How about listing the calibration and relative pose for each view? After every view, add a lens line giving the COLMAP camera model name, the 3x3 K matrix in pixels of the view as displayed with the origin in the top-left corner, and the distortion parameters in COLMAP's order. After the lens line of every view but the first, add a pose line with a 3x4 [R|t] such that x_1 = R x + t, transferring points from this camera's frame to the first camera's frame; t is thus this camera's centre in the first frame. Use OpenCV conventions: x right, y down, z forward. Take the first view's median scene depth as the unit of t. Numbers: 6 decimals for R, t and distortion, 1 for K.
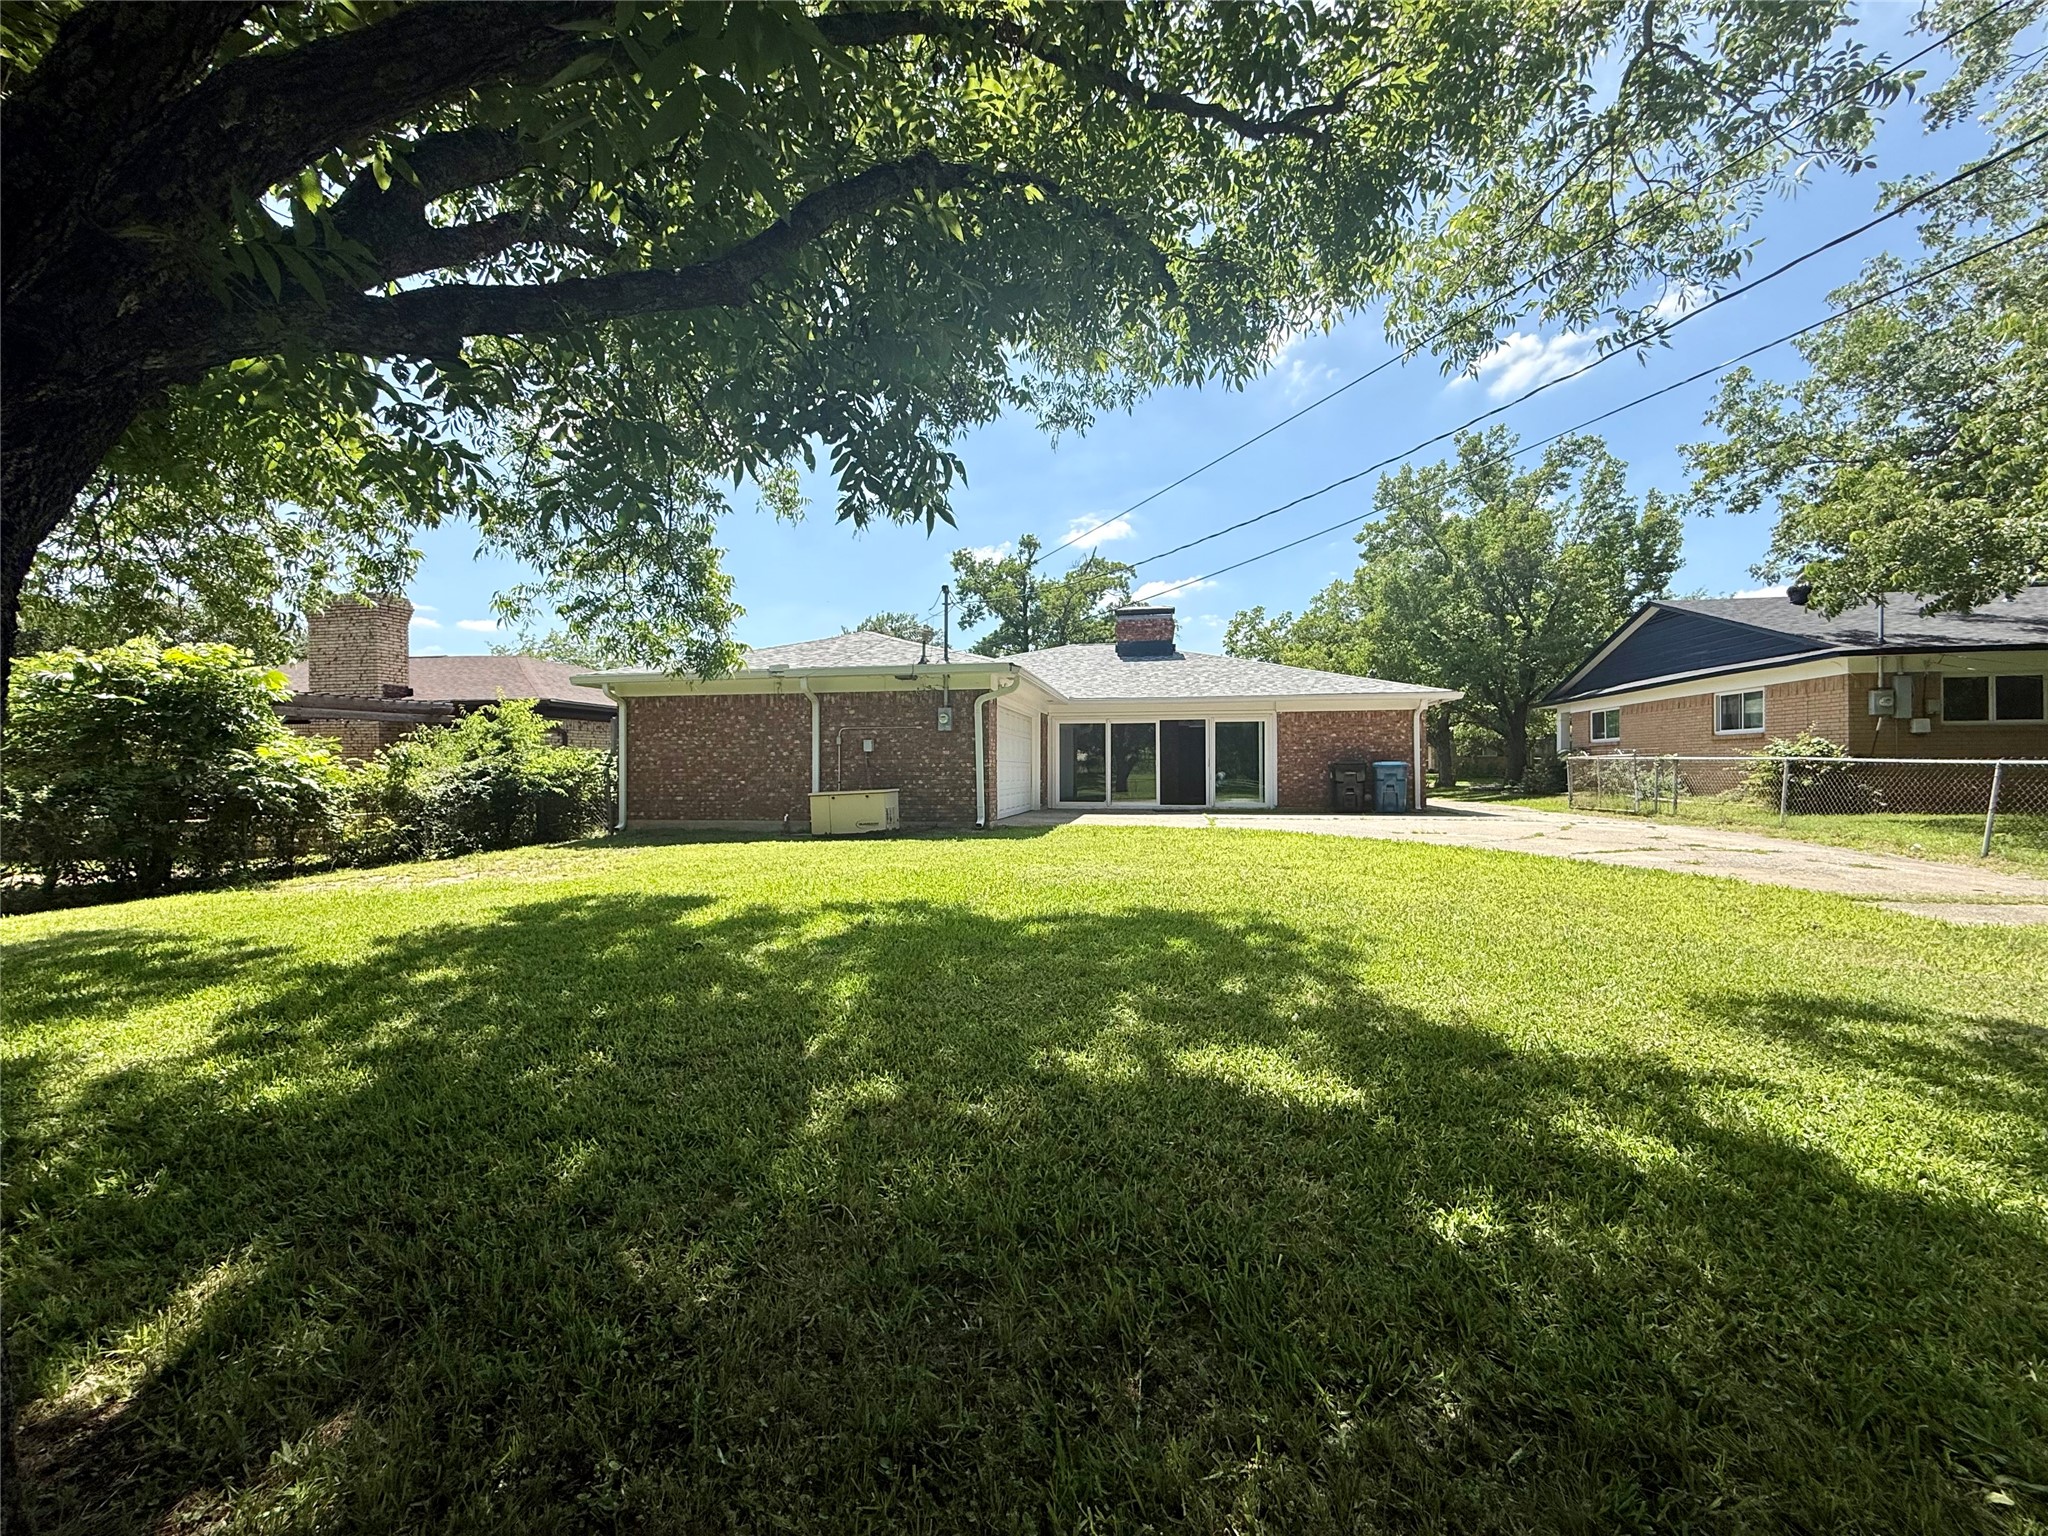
lens RADIAL K [[818.1, 0, 1025.6], [0, 818.1, 766.4], [0, 0, 1]] dist [-0.000629, -0.000294]
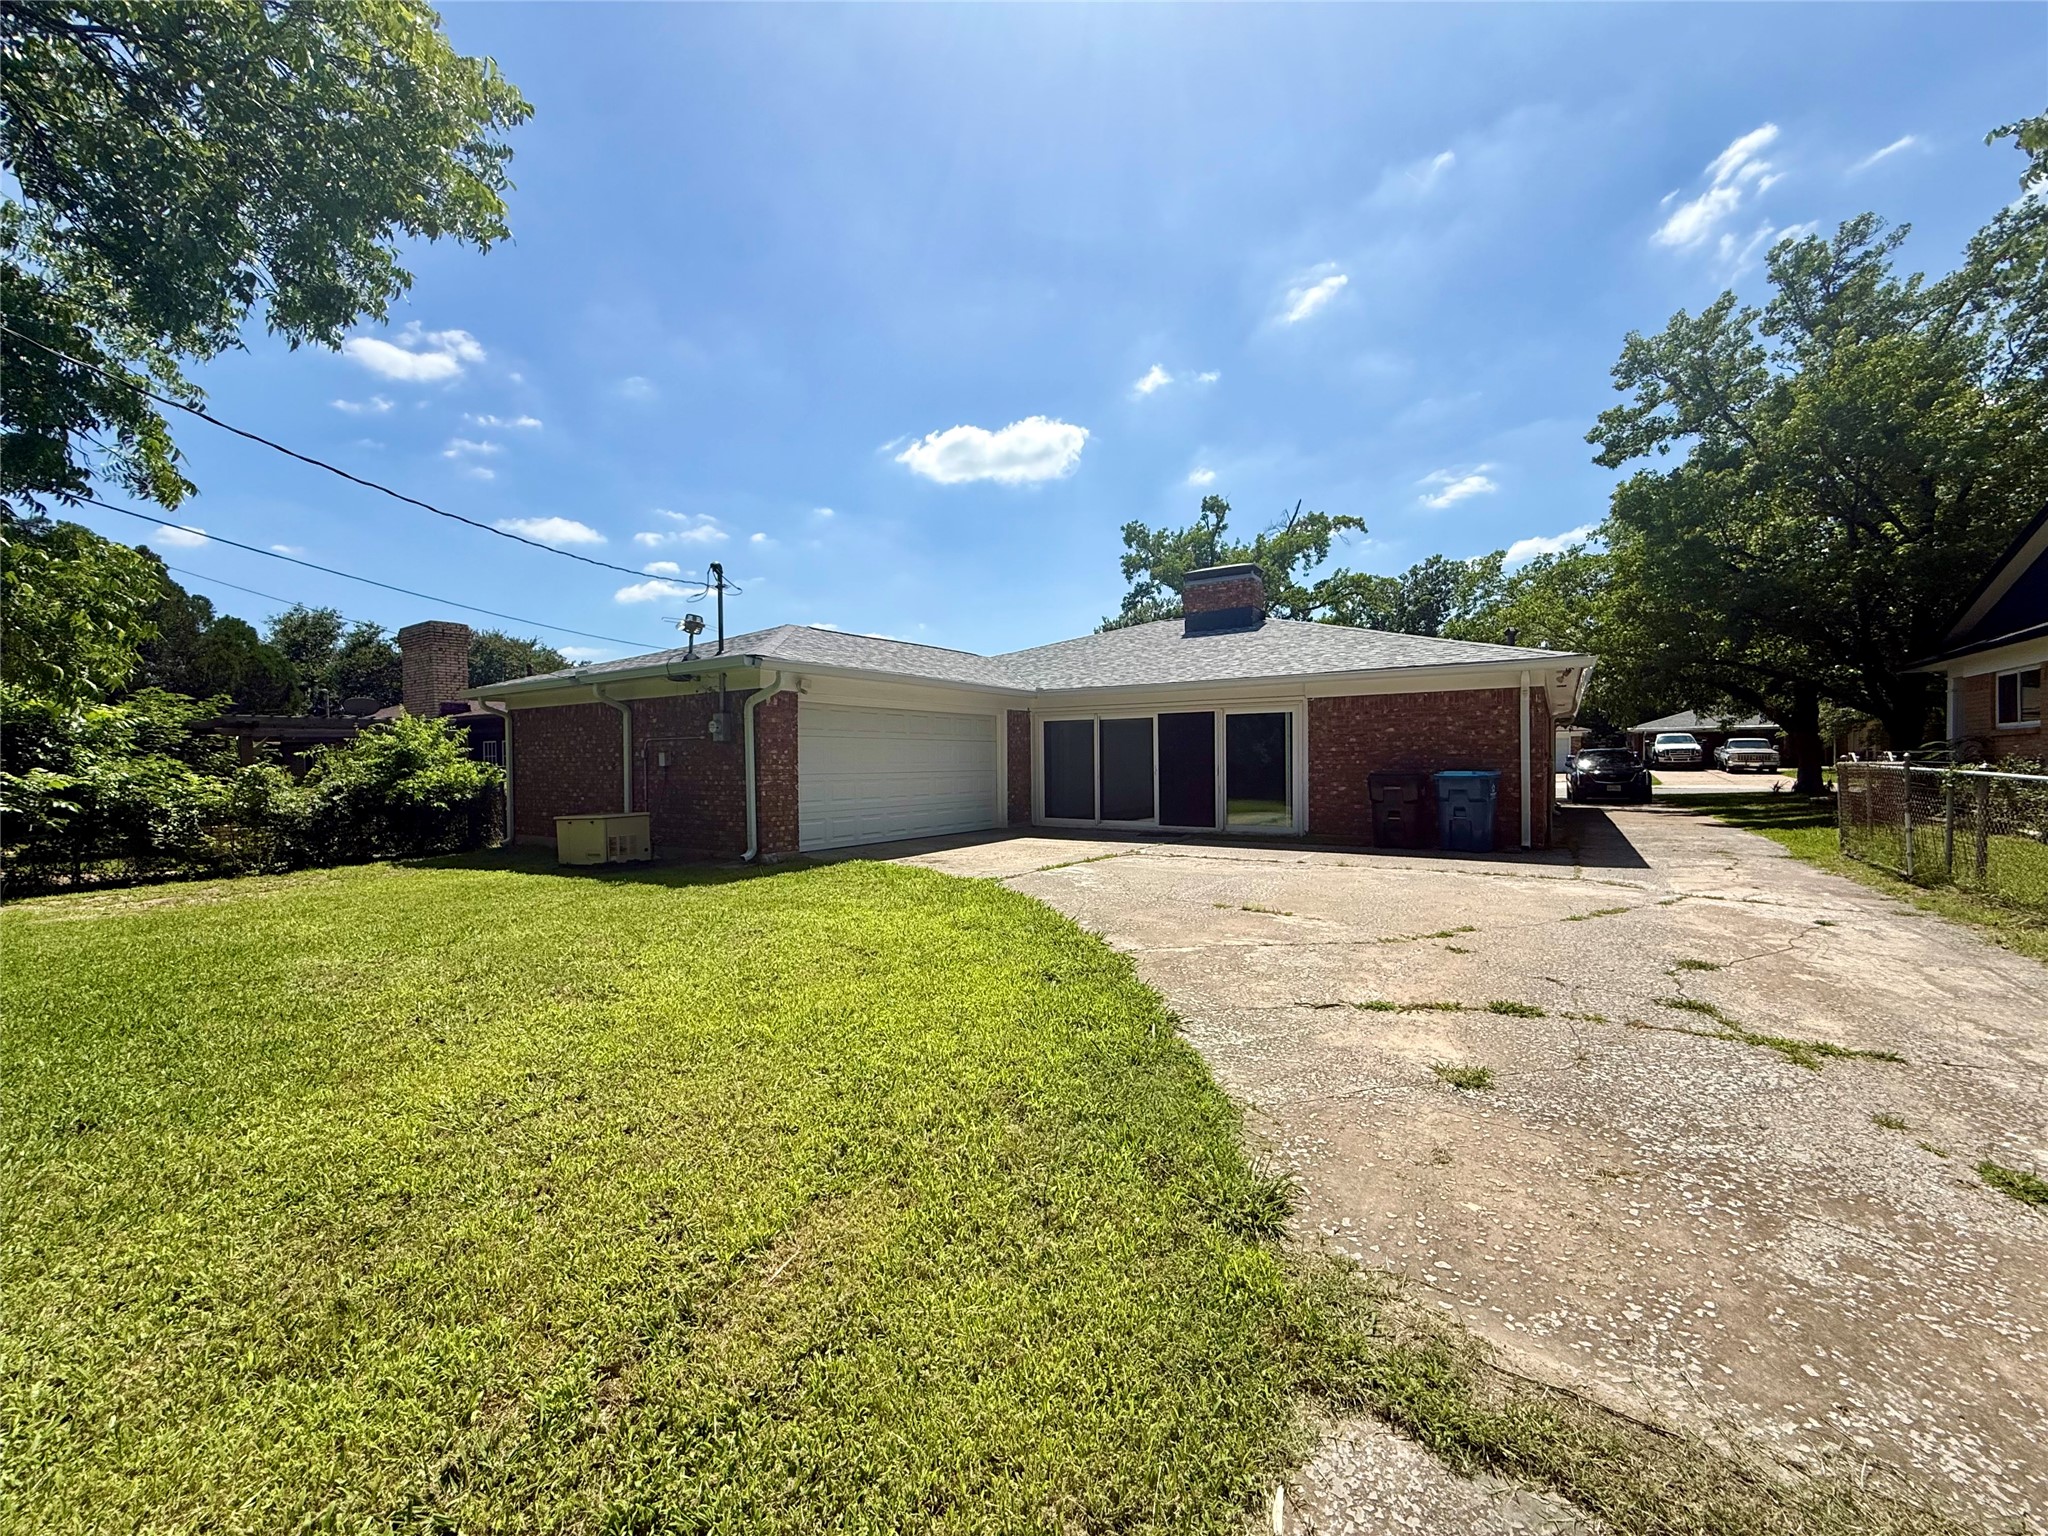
lens RADIAL K [[818.1, 0, 1023.6], [0, 818.1, 772.2], [0, 0, 1]] dist [-0.000629, -0.000294]
pose [[0.921541, -0.000179, -0.388282, 0.294572], [0.008564, 0.999766, 0.019864, -0.015554], [0.388187, -0.021631, 0.921327, 0.216141]]
